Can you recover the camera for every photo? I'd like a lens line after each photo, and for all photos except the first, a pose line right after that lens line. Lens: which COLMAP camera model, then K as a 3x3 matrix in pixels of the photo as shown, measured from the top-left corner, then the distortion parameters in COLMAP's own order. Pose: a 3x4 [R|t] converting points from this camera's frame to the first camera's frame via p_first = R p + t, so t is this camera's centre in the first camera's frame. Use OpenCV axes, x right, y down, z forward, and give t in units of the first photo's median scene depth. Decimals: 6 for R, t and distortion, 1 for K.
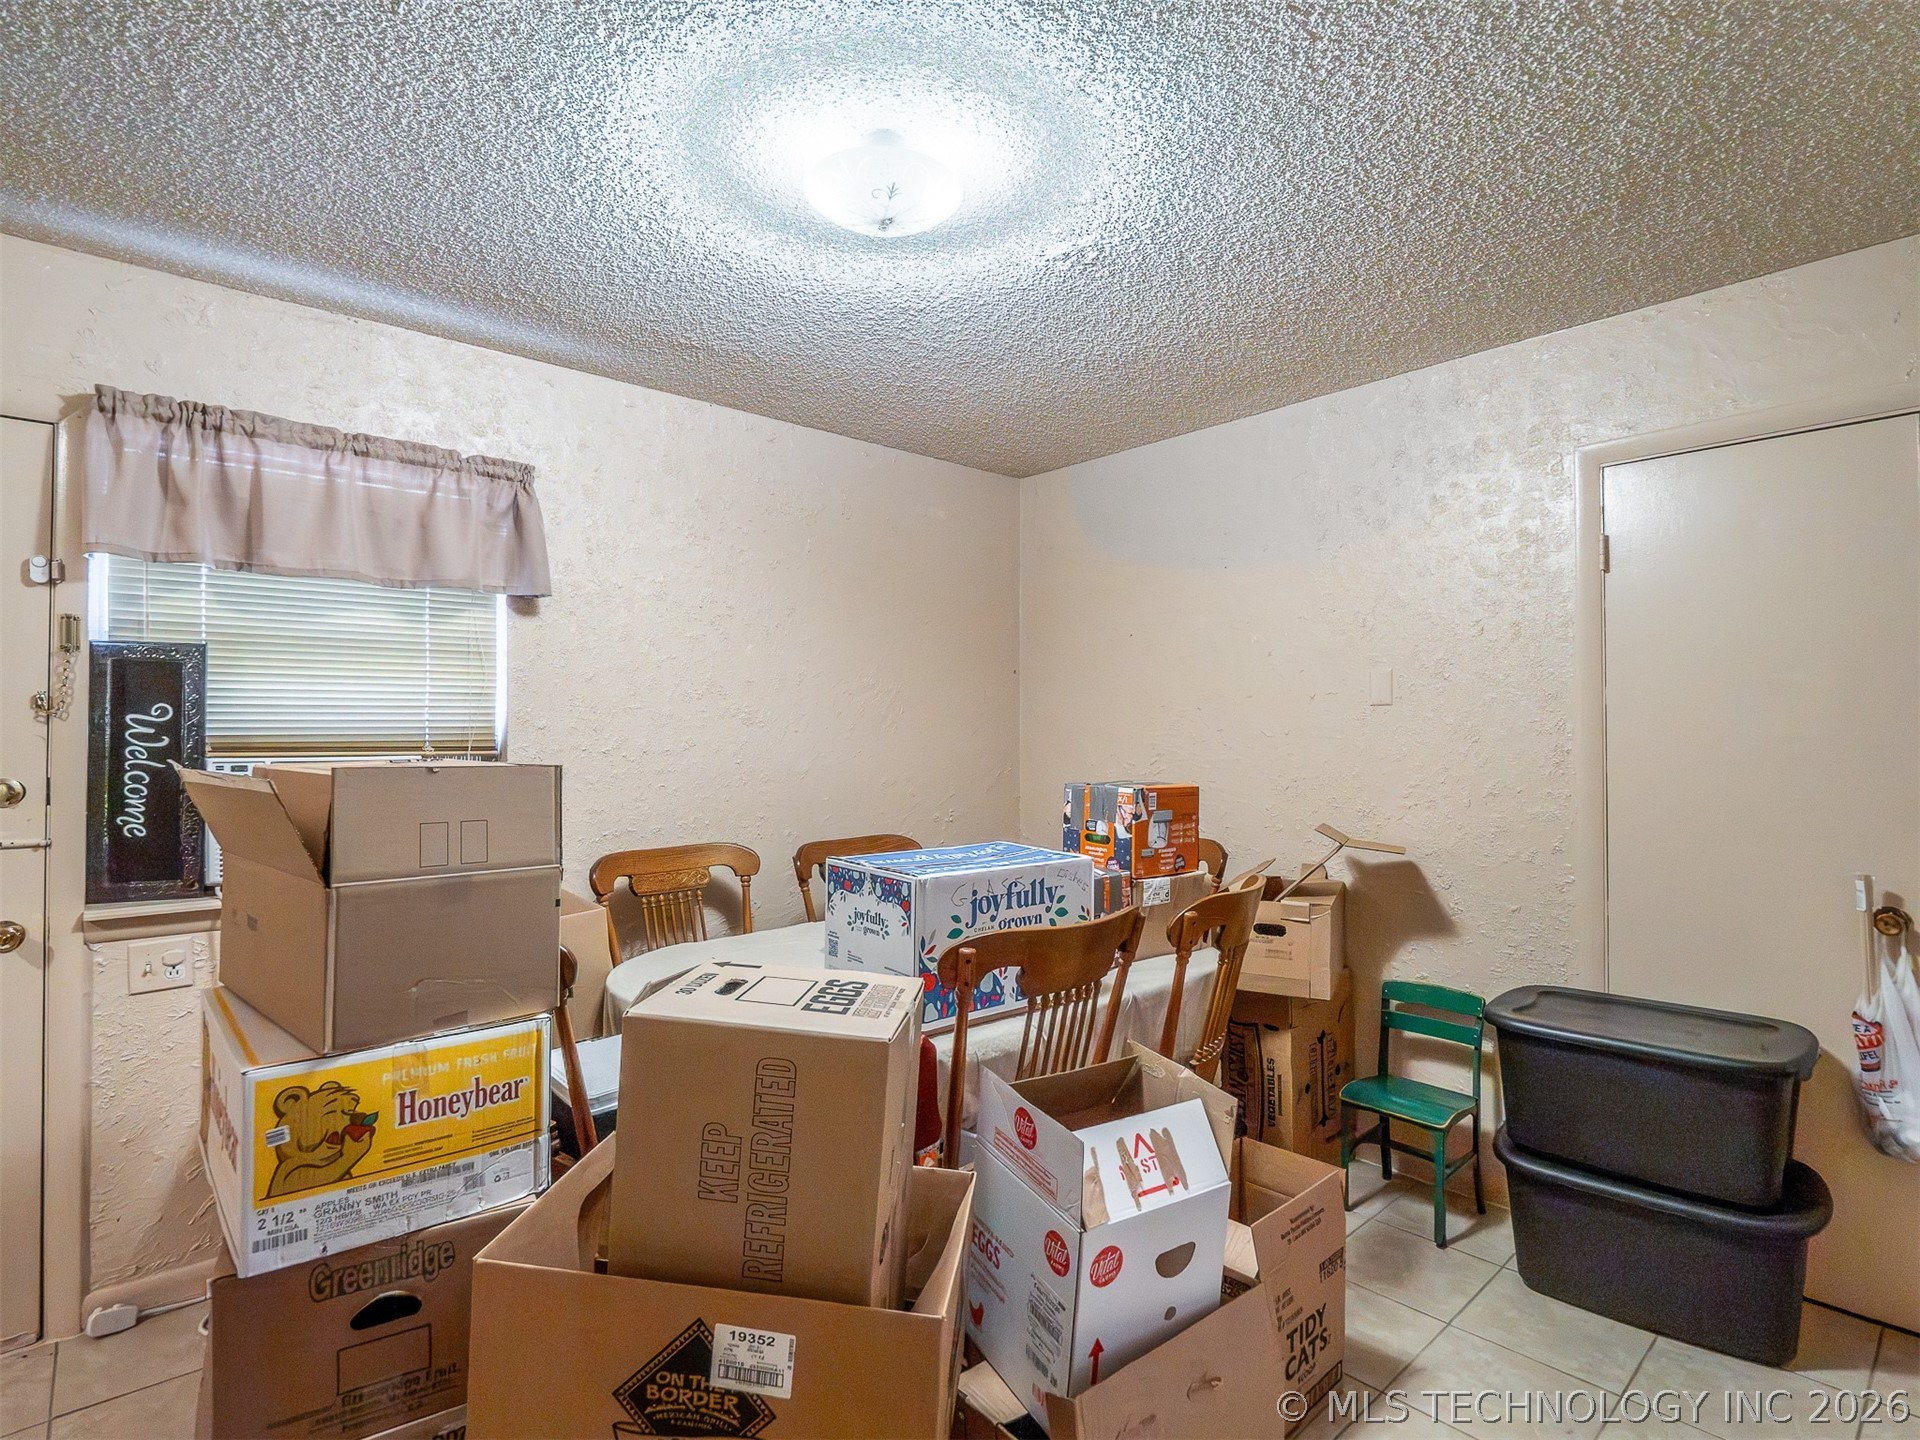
lens RADIAL K [[943.1, 0, 961.0], [0, 943.1, 716.4], [0, 0, 1]] dist [-0.002971, -0.008308]
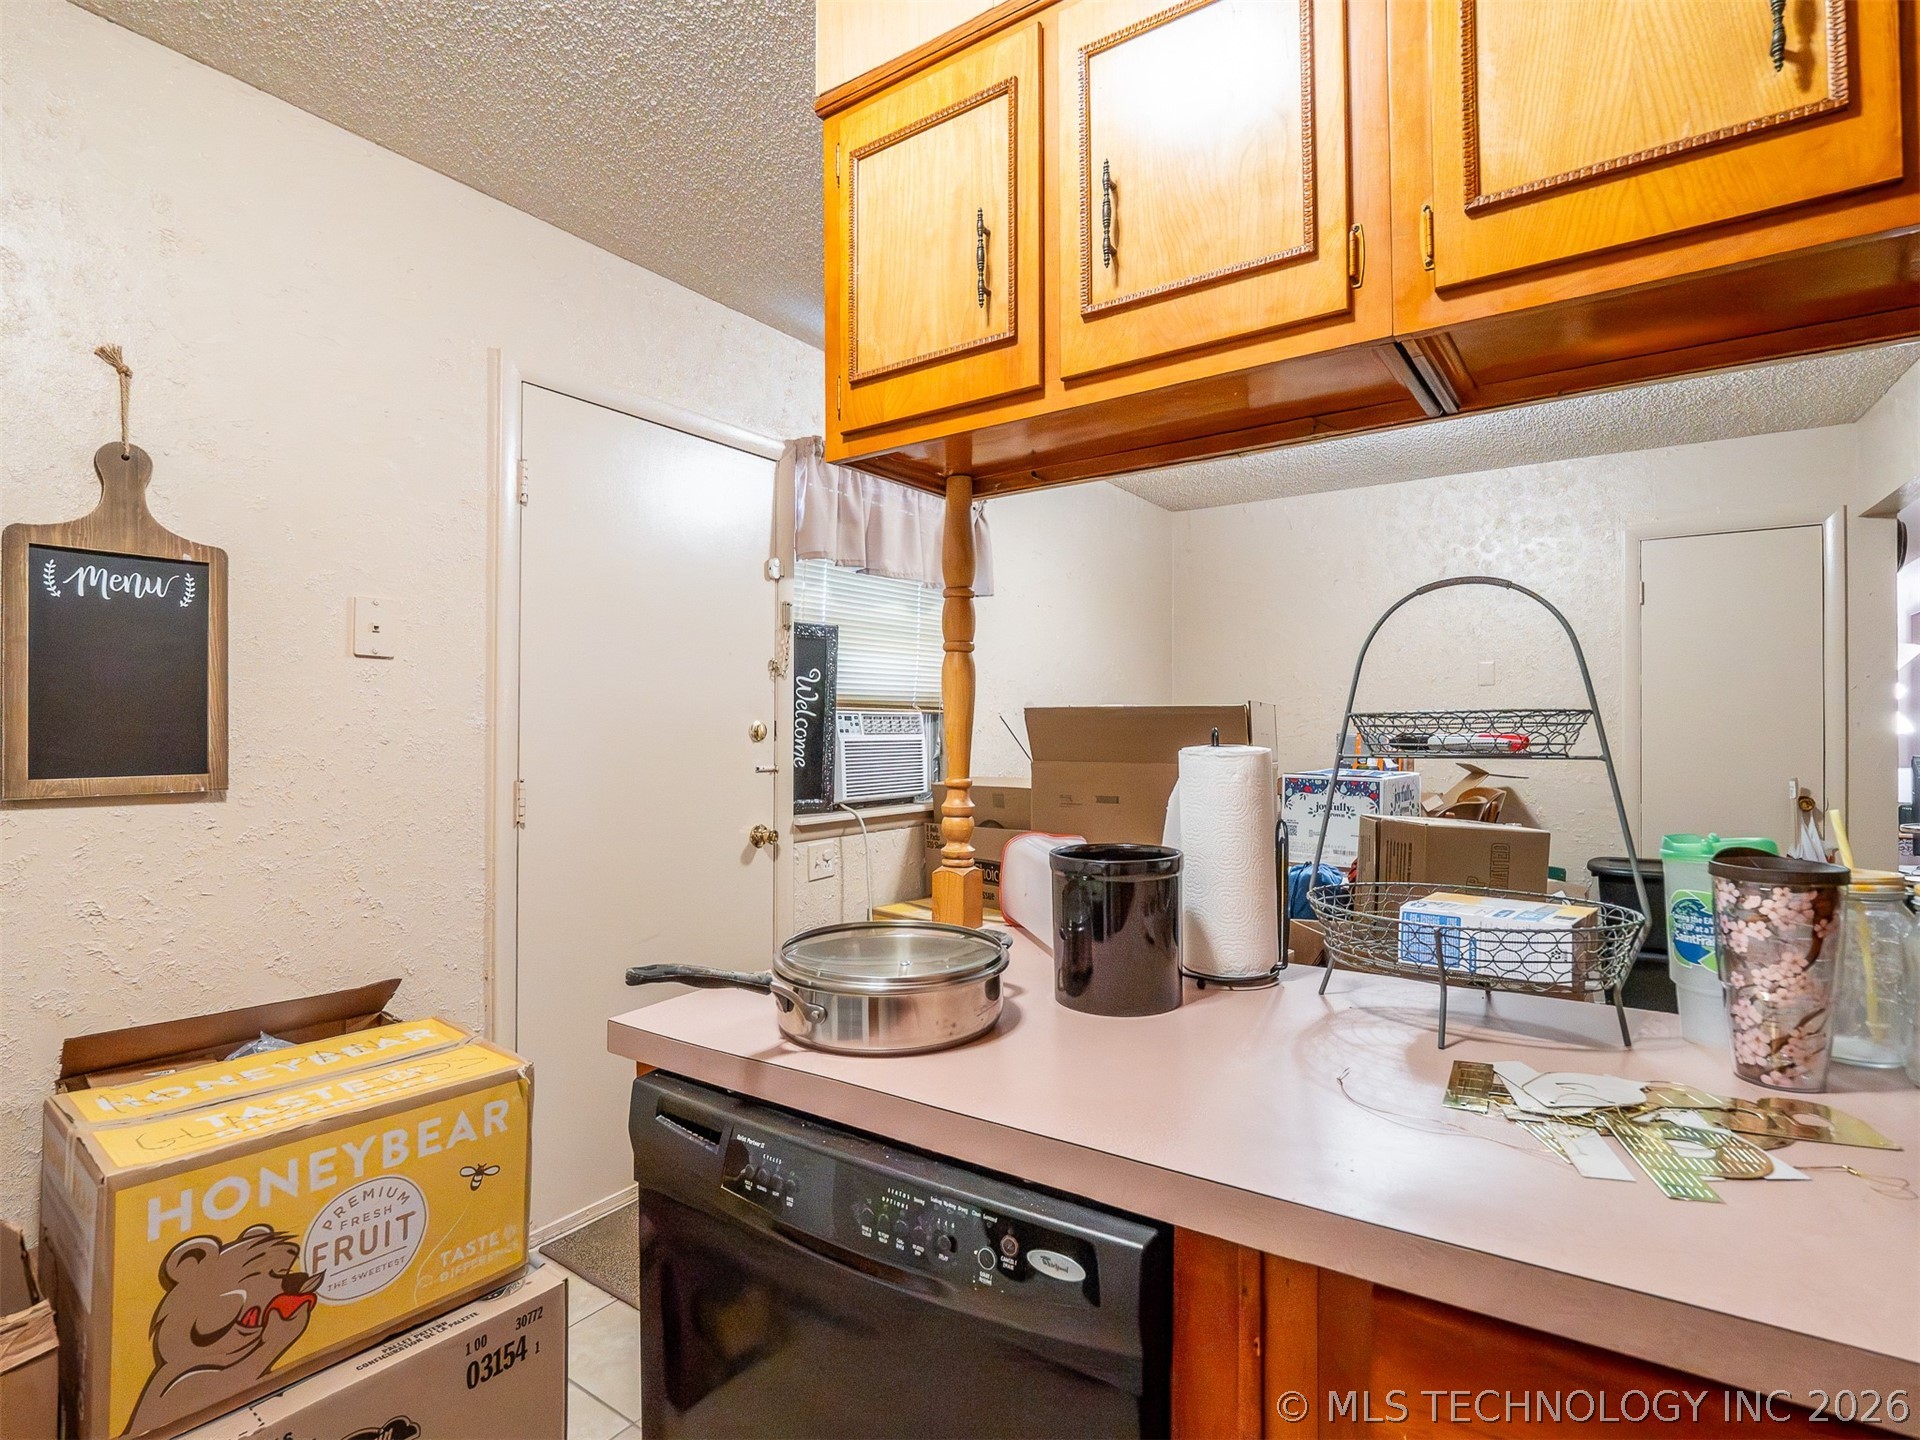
lens RADIAL K [[943.1, 0, 961.0], [0, 943.1, 716.4], [0, 0, 1]] dist [-0.002971, -0.008308]
pose [[0.973890, 0.004399, 0.226977, -1.019380], [-0.005855, 0.999966, 0.005740, 0.048695], [-0.226945, -0.006920, 0.973883, -0.402389]]
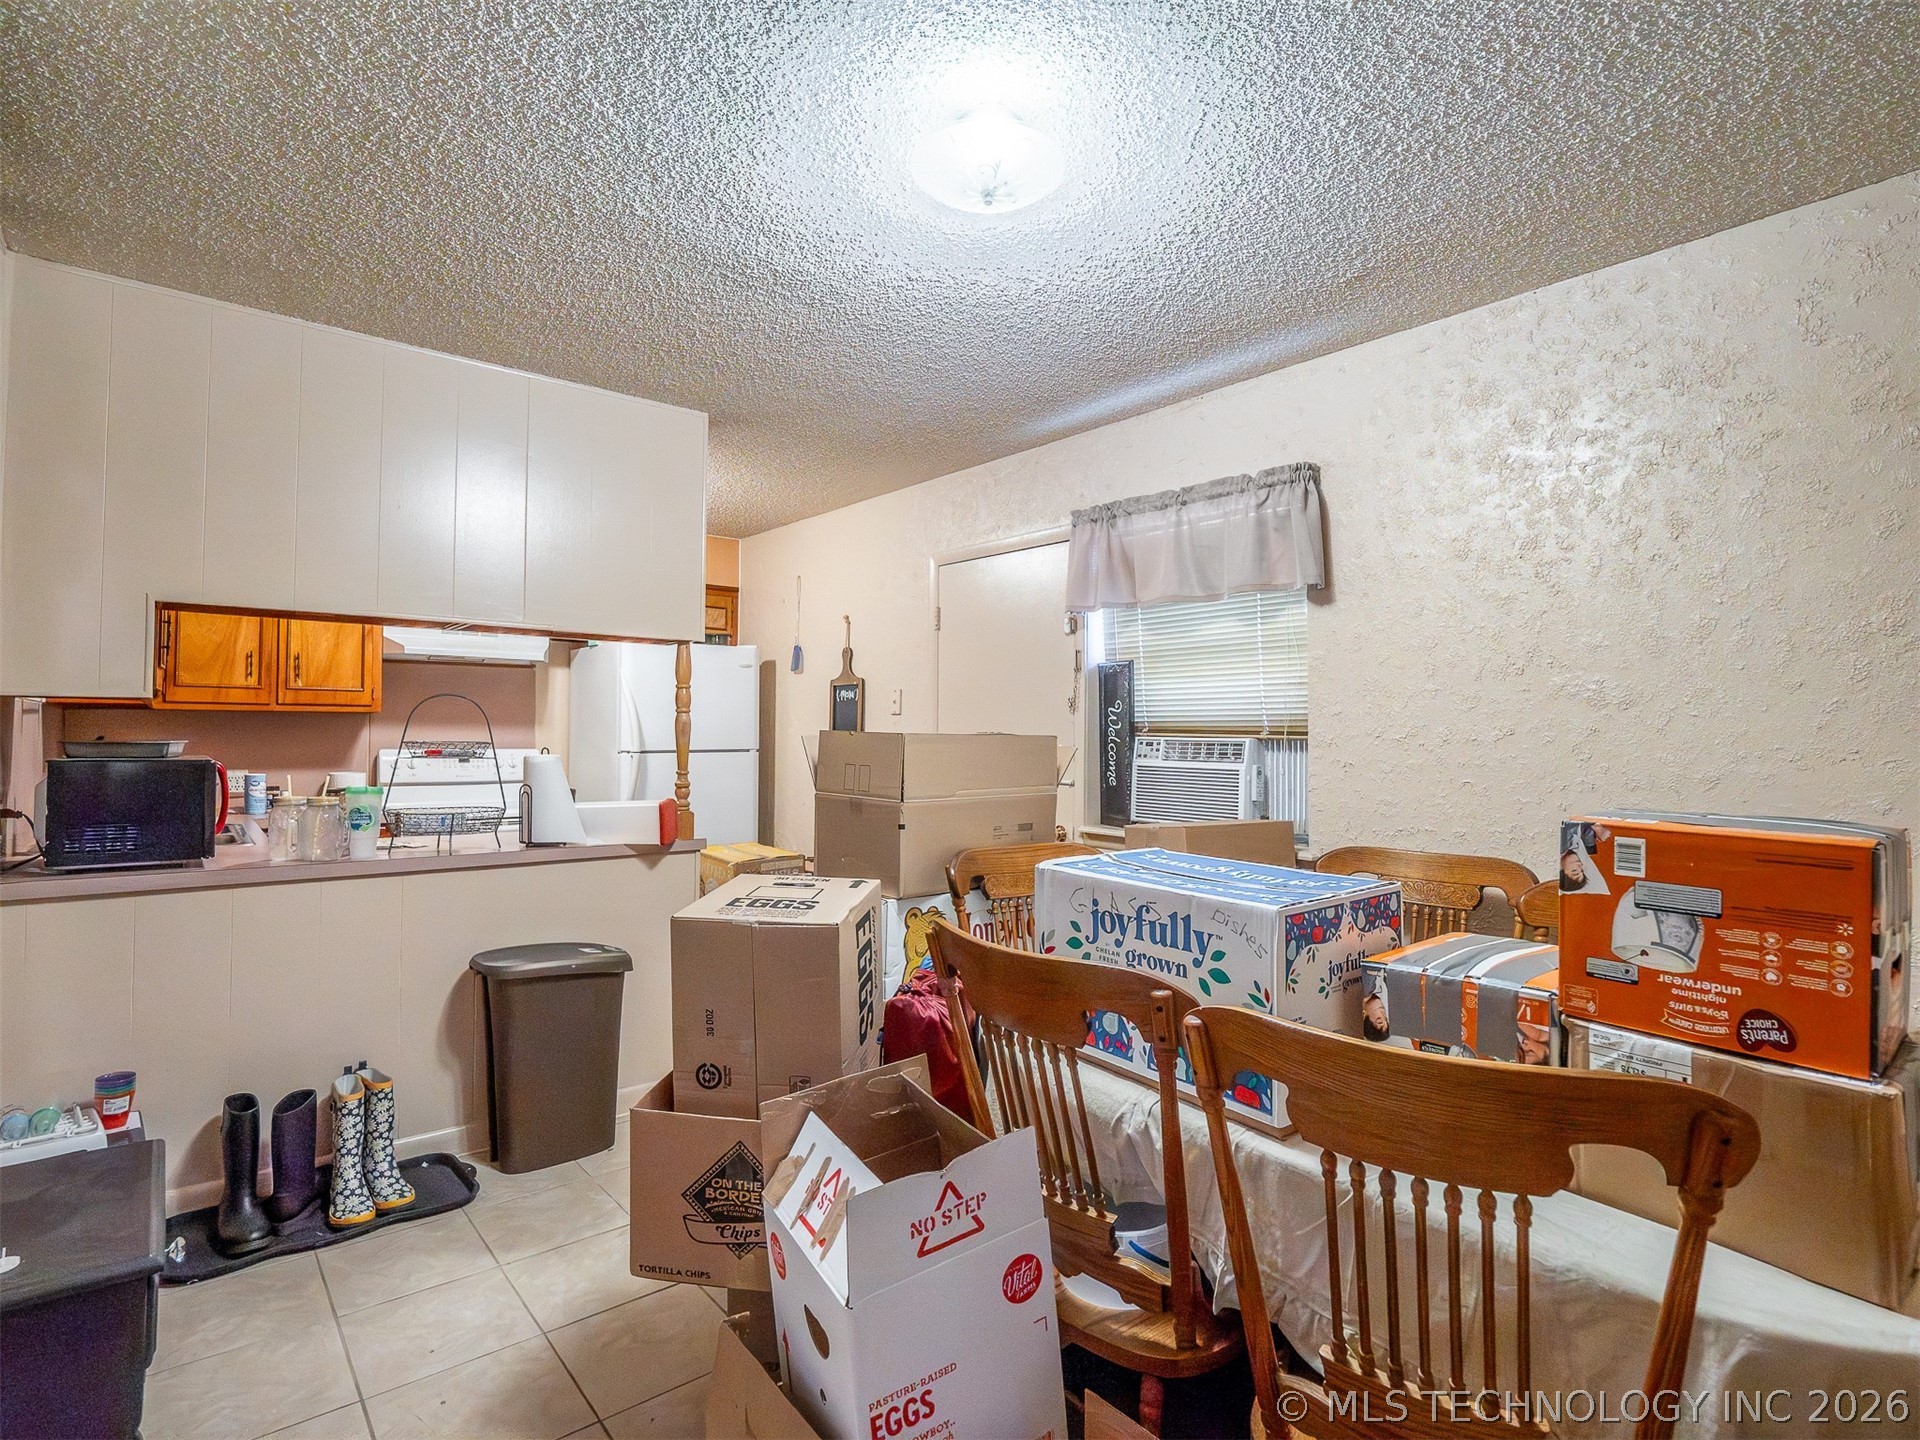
lens RADIAL K [[943.1, 0, 961.0], [0, 943.1, 716.4], [0, 0, 1]] dist [-0.002971, -0.008308]
pose [[-0.017613, -0.013044, -0.999760, 0.757230], [0.008125, 0.999880, -0.013189, 0.032822], [0.999812, -0.008355, -0.017505, 0.817752]]
